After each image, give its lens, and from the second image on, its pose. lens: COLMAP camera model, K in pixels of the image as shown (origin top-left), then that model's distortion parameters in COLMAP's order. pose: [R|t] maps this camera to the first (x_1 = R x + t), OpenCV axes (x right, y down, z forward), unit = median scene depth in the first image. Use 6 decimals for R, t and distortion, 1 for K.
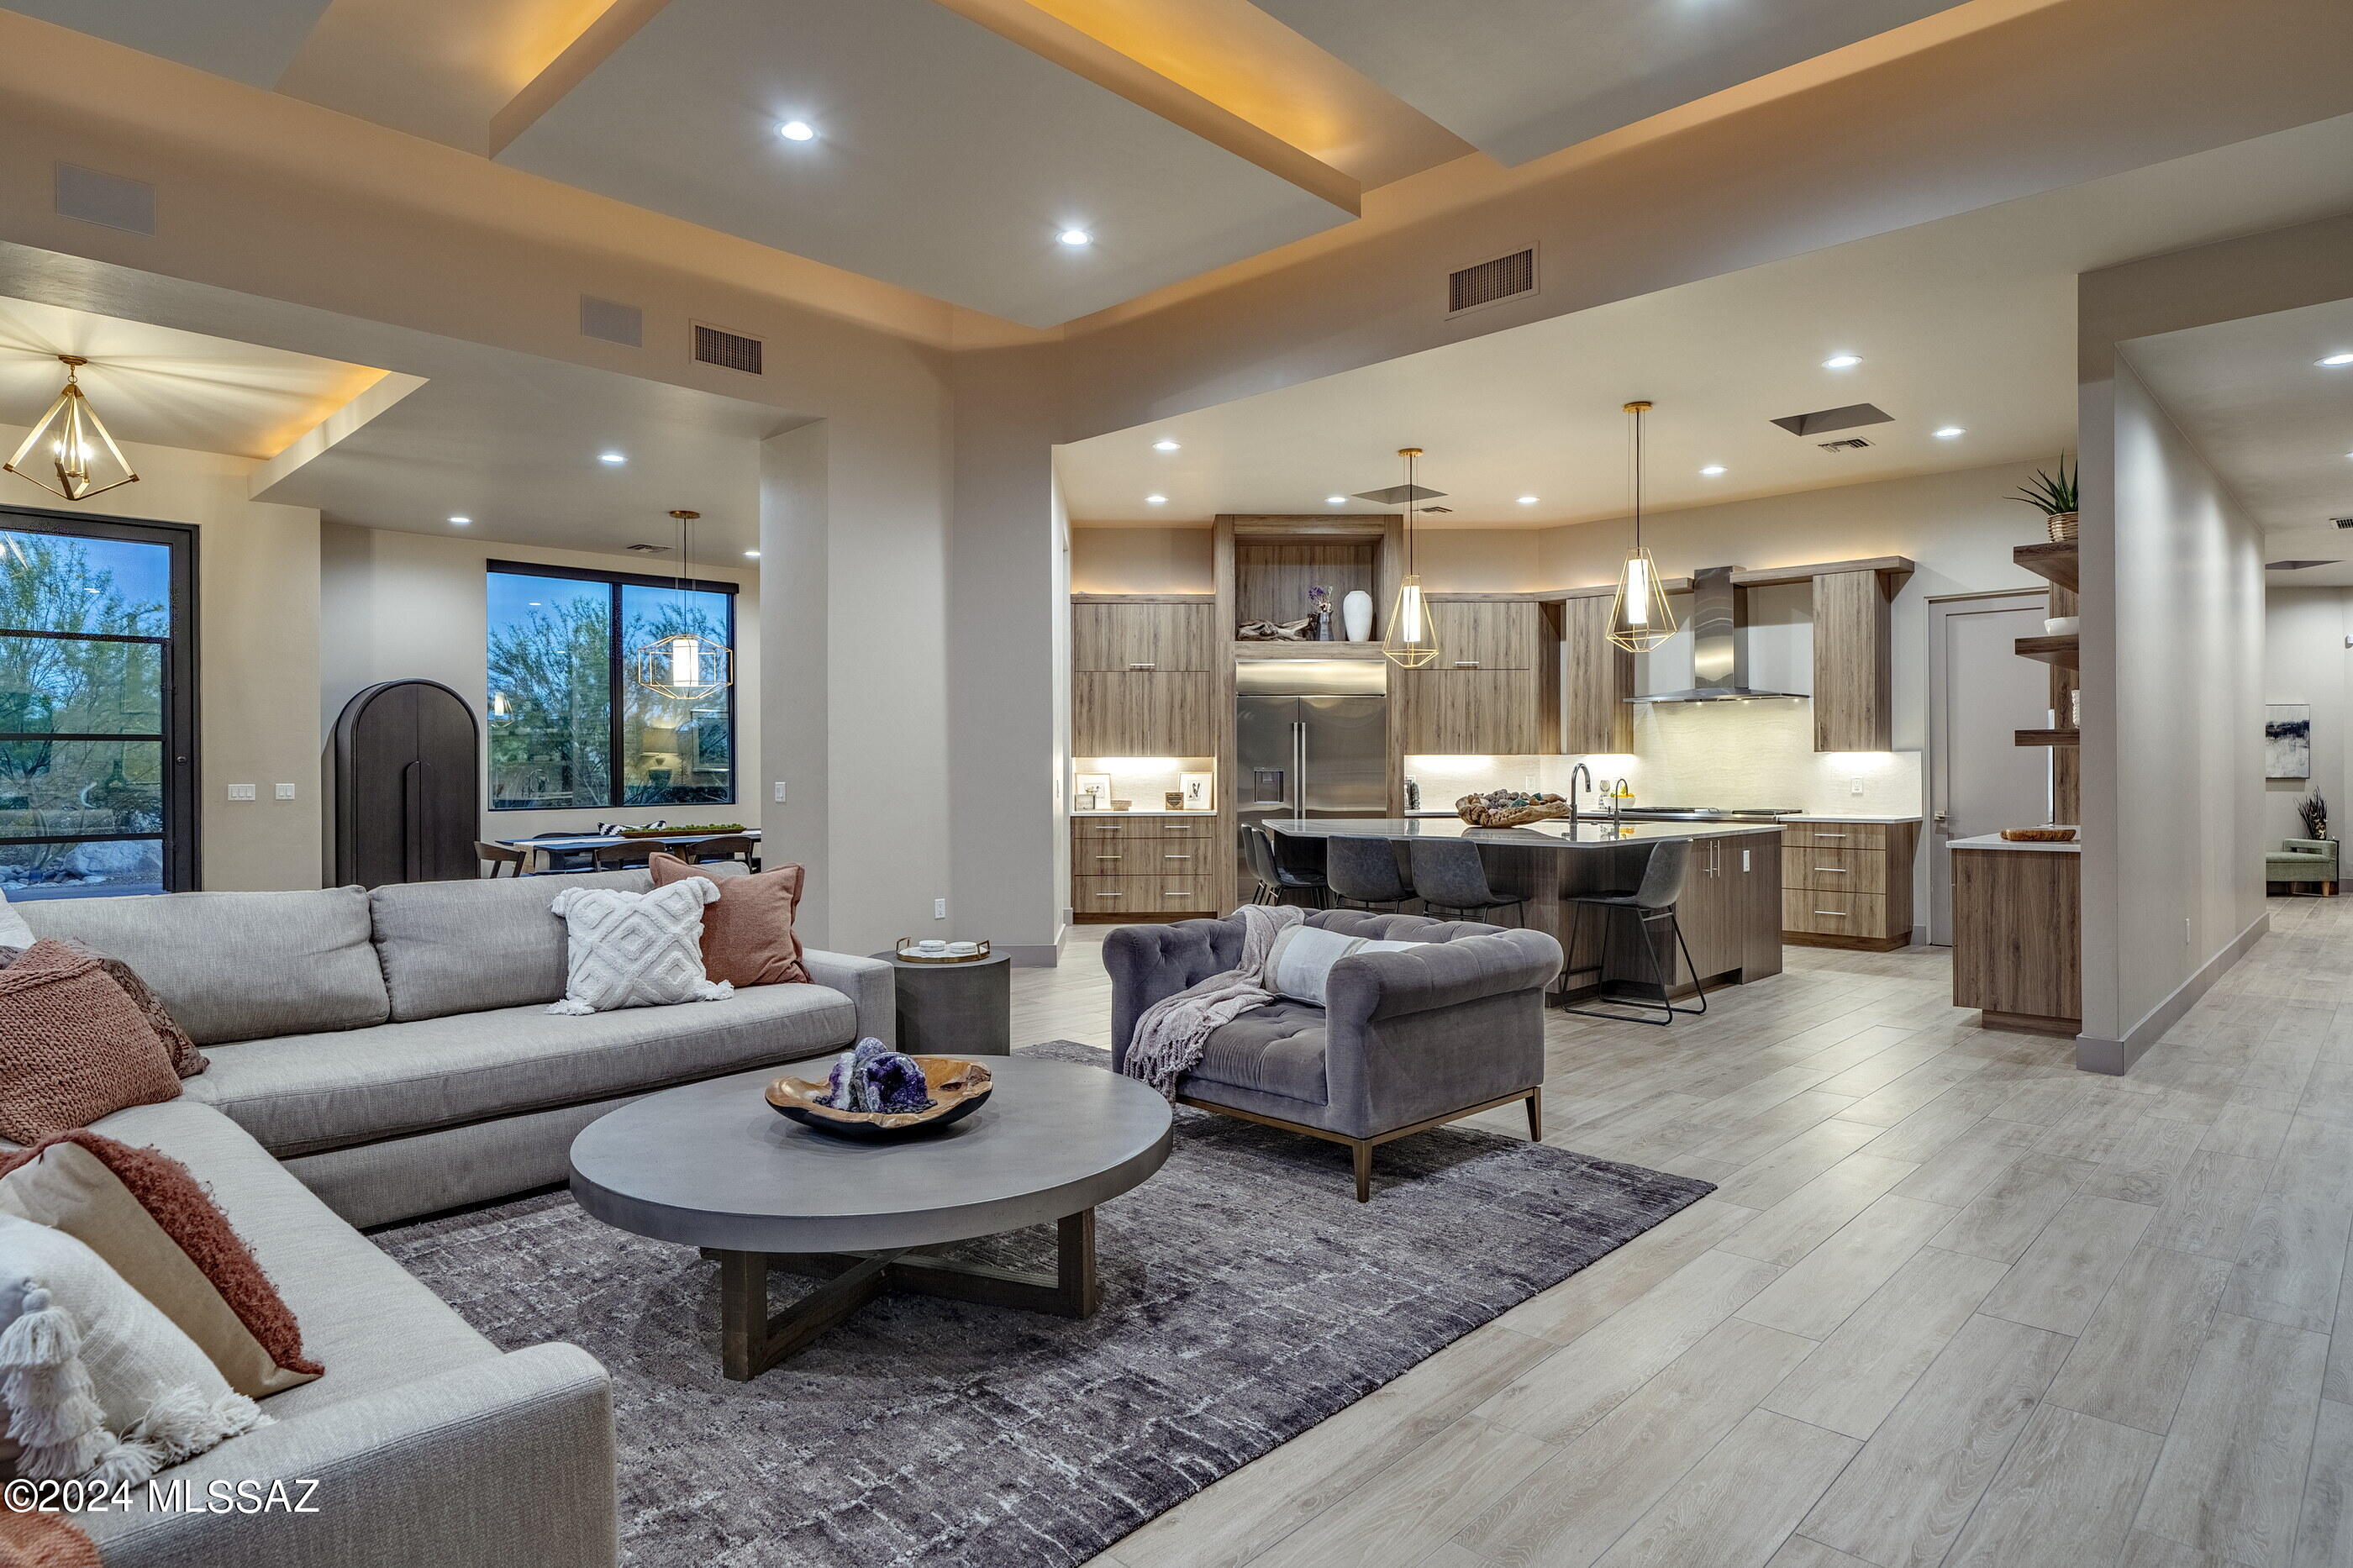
lens RADIAL K [[1323.2, 0, 1176.5], [0, 1323.2, 784.0], [0, 0, 1]] dist [0.001971, 0.000486]
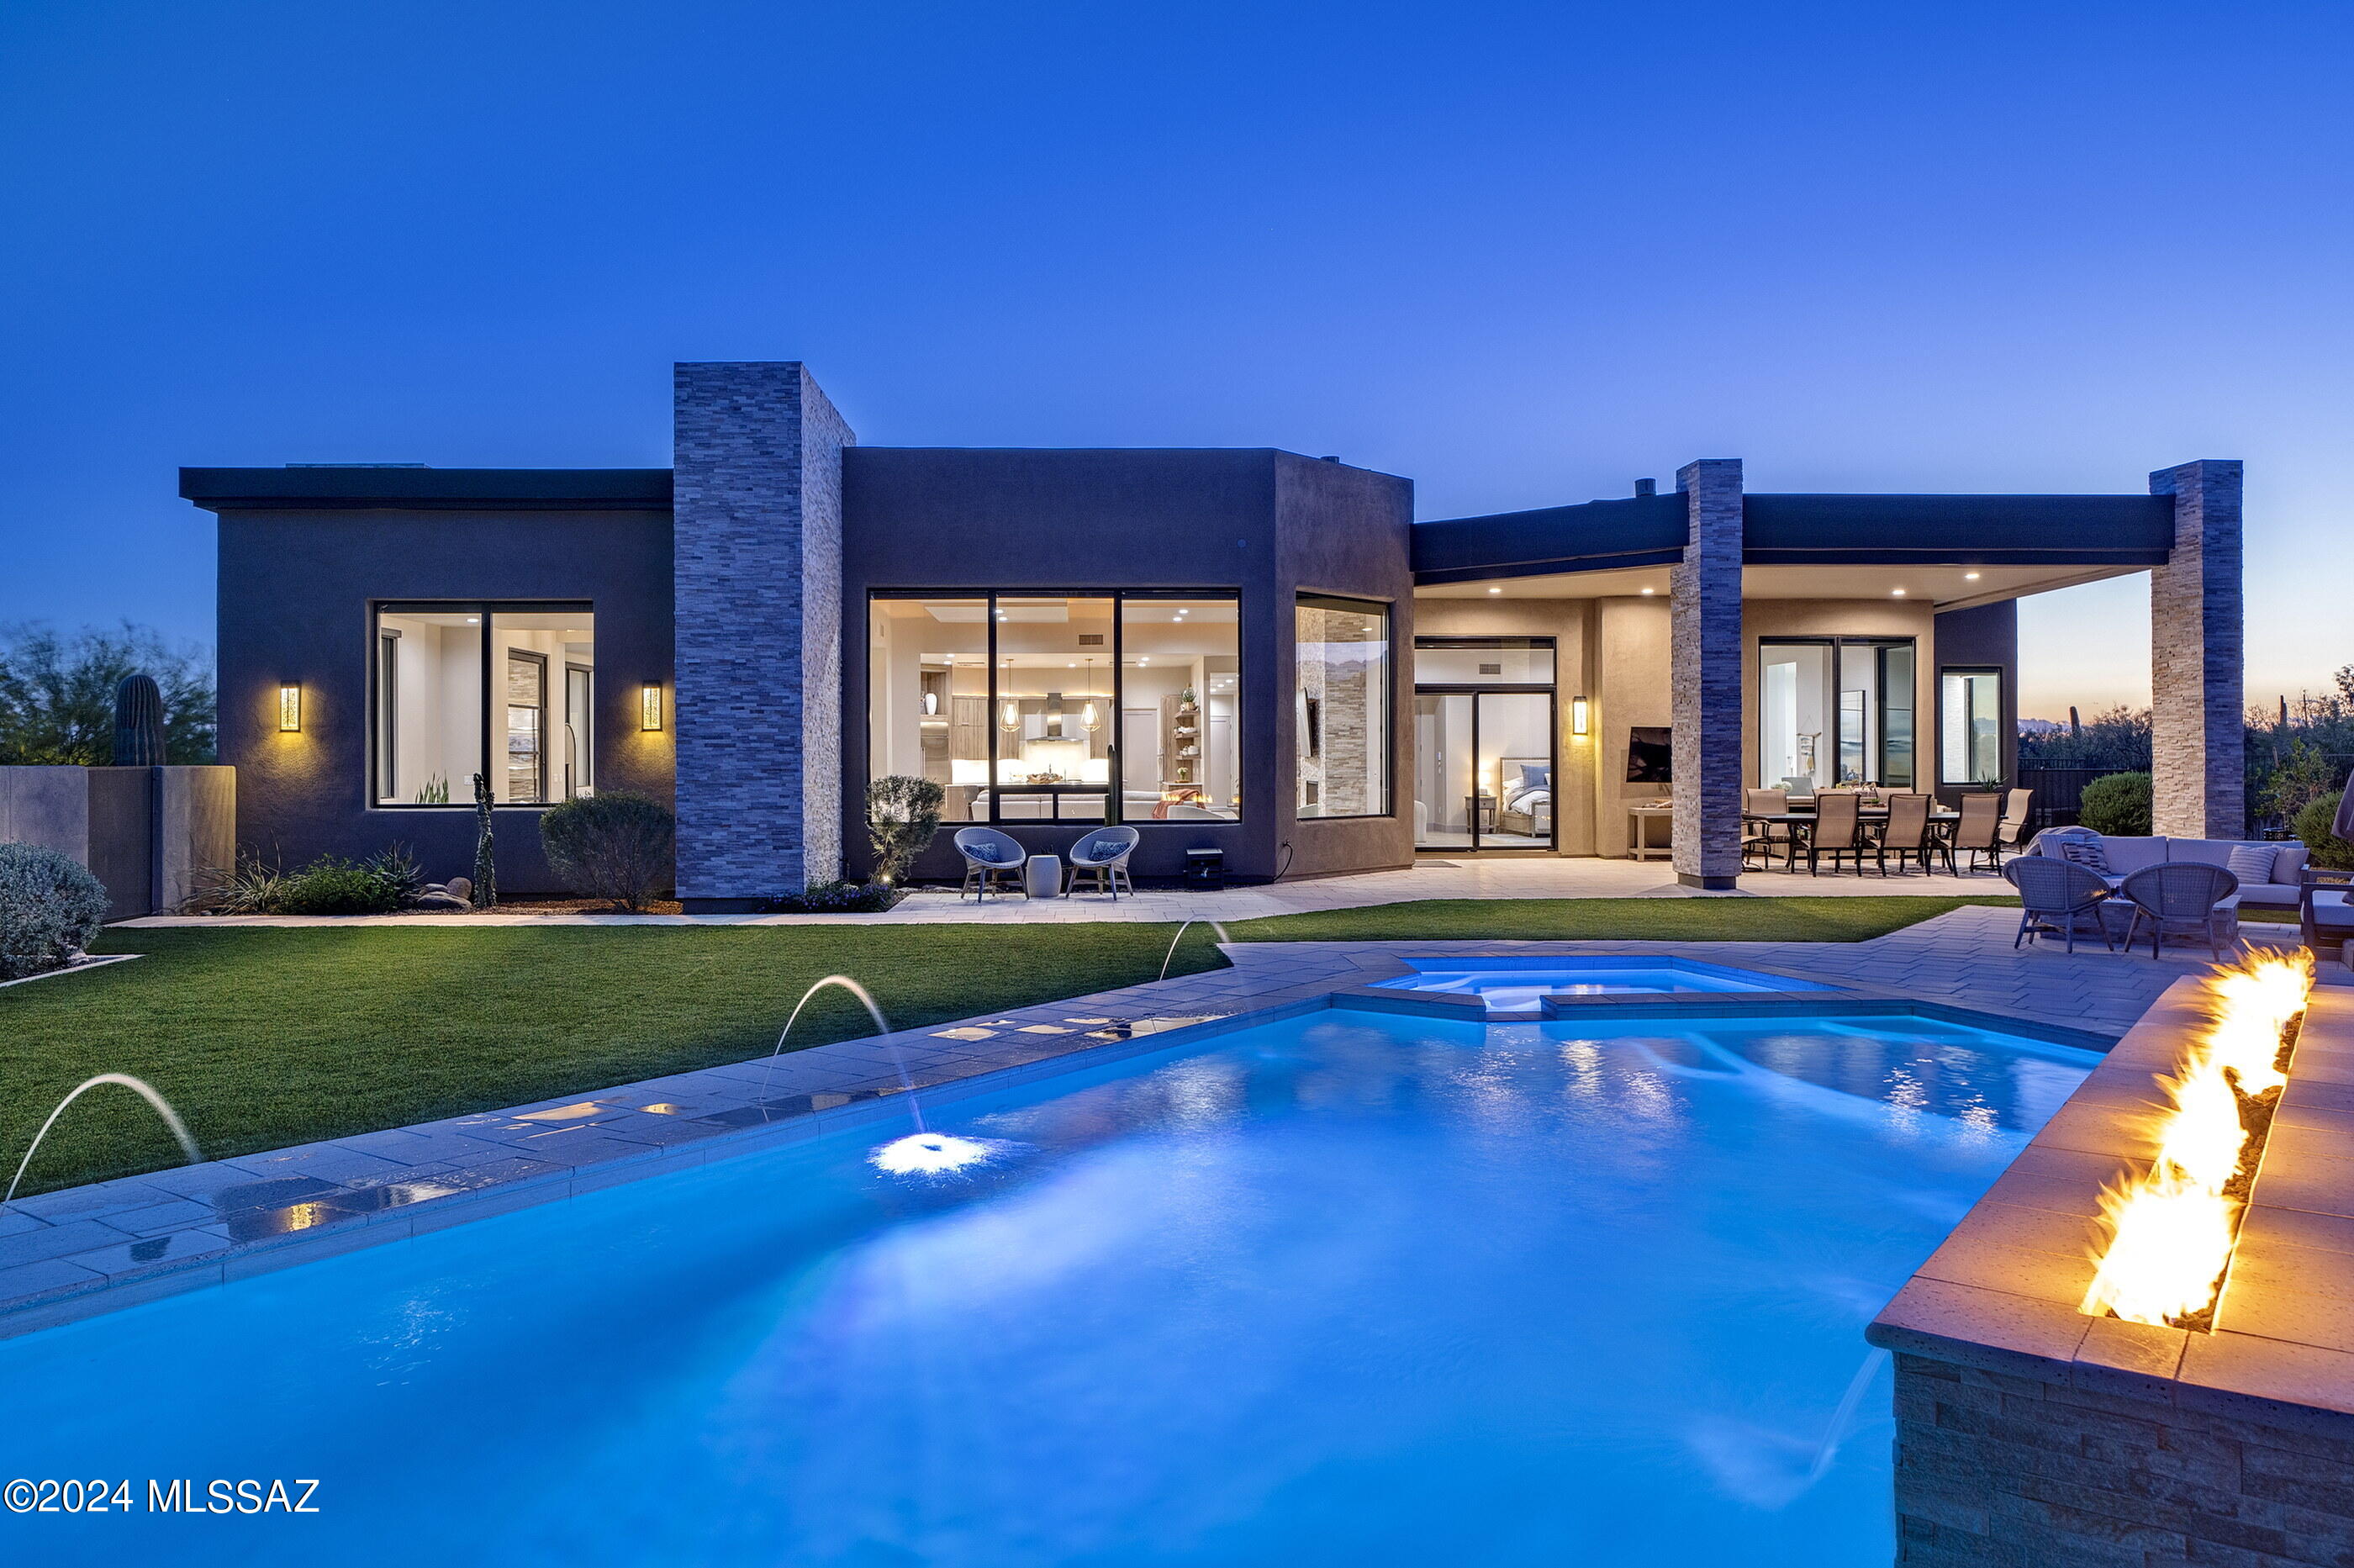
lens RADIAL K [[1485.6, 0, 1170.4], [0, 1485.6, 755.3], [0, 0, 1]] dist [0.003646, 0.000832]
pose [[0.677197, -0.002488, 0.735797, -1.563547], [0.019090, 0.999717, -0.014190, 0.013098], [-0.735554, 0.023656, 0.677053, -1.137645]]
